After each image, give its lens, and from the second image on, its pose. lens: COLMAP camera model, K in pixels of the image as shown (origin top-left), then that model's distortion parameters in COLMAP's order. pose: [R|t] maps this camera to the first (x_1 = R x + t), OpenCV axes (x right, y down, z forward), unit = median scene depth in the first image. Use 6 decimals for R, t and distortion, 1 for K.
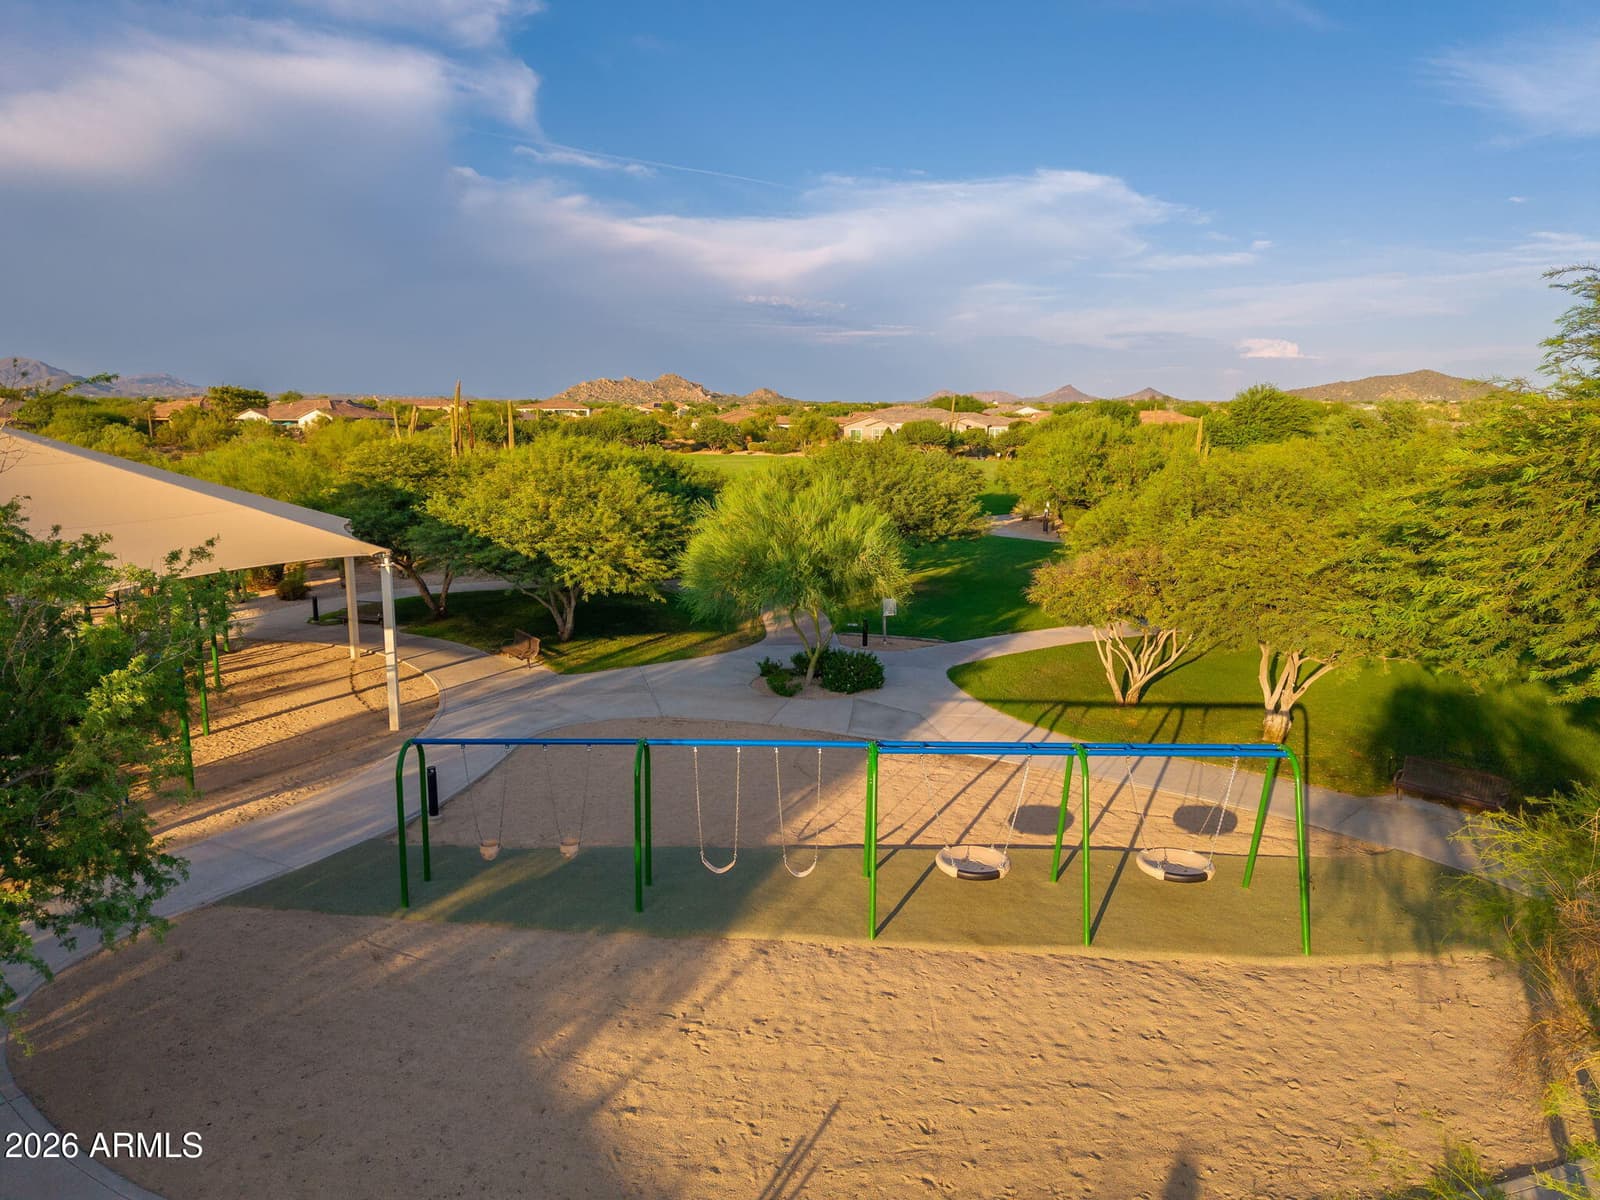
lens RADIAL K [[1071.3, 0, 789.1], [0, 1071.3, 614.4], [0, 0, 1]] dist [0.032251, -0.009465]
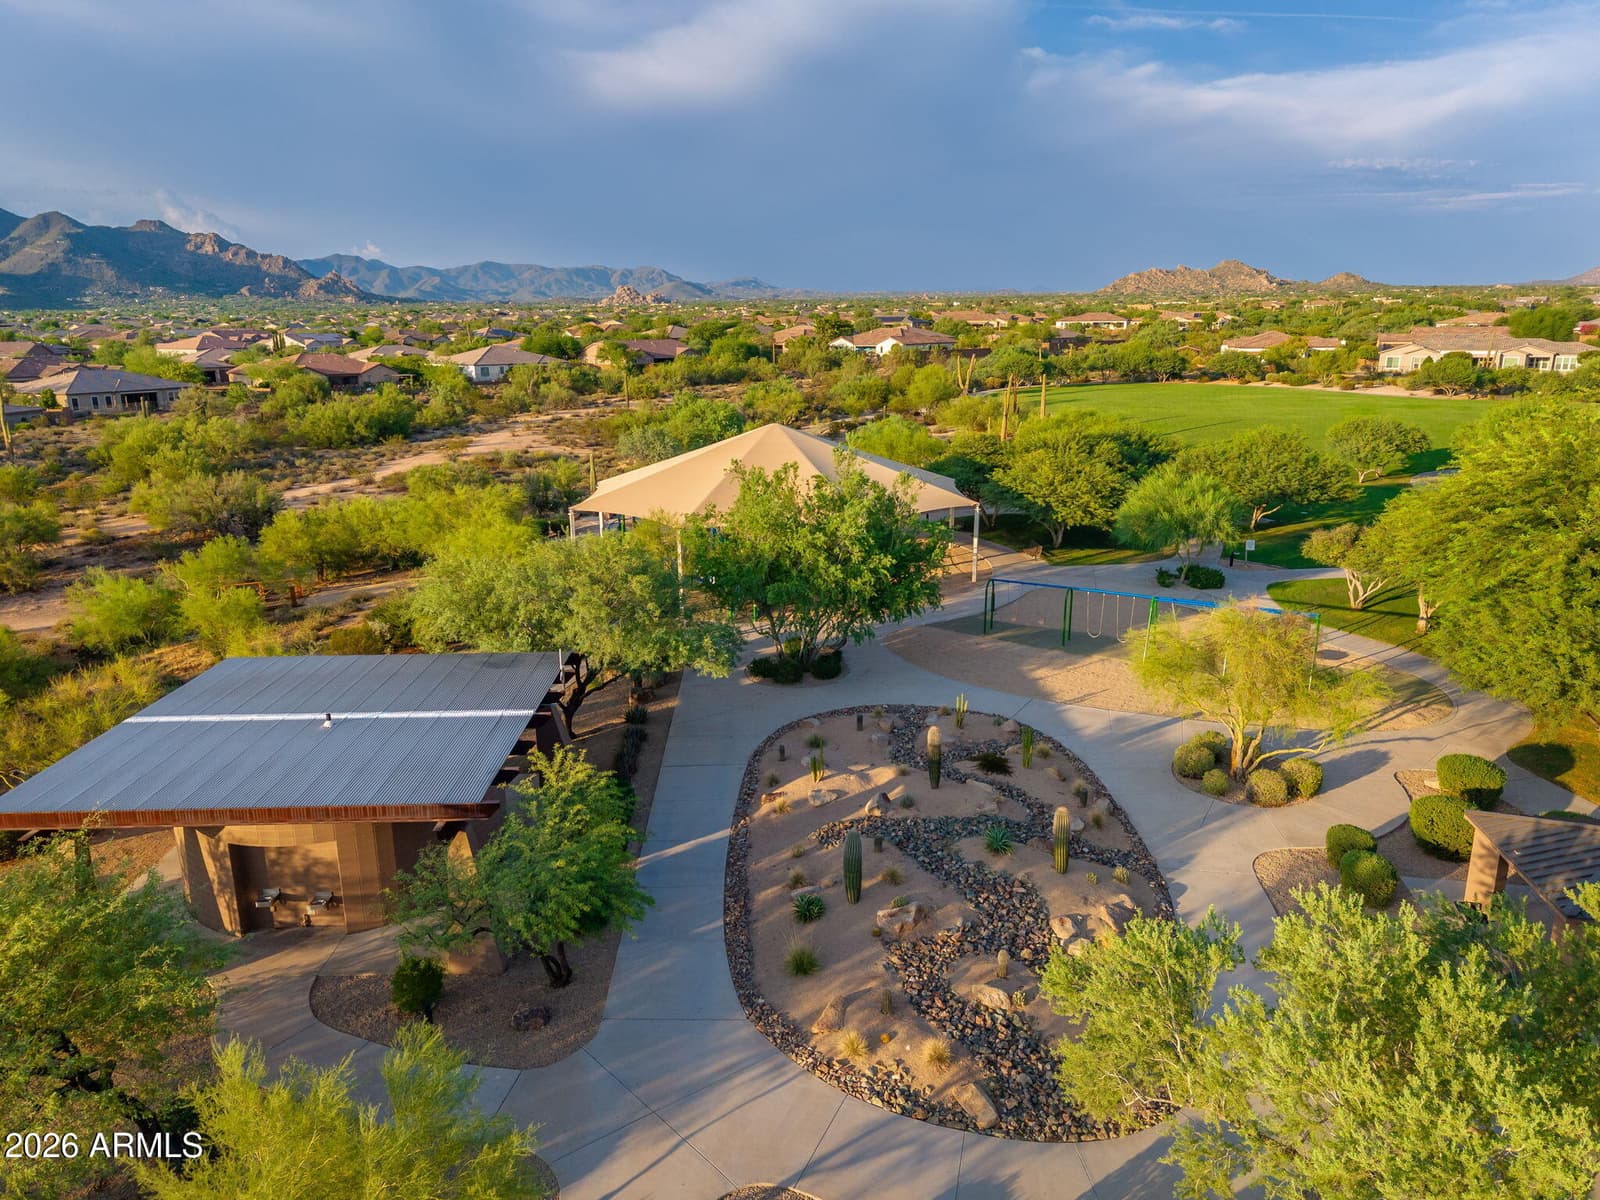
lens RADIAL K [[1071.3, 0, 788.2], [0, 1071.3, 629.6], [0, 0, 1]] dist [0.032251, -0.009465]
pose [[0.886795, 0.120813, -0.446092, 0.225049], [-0.072433, 0.989632, 0.124027, -0.033159], [0.456451, -0.077675, 0.886352, -0.869057]]
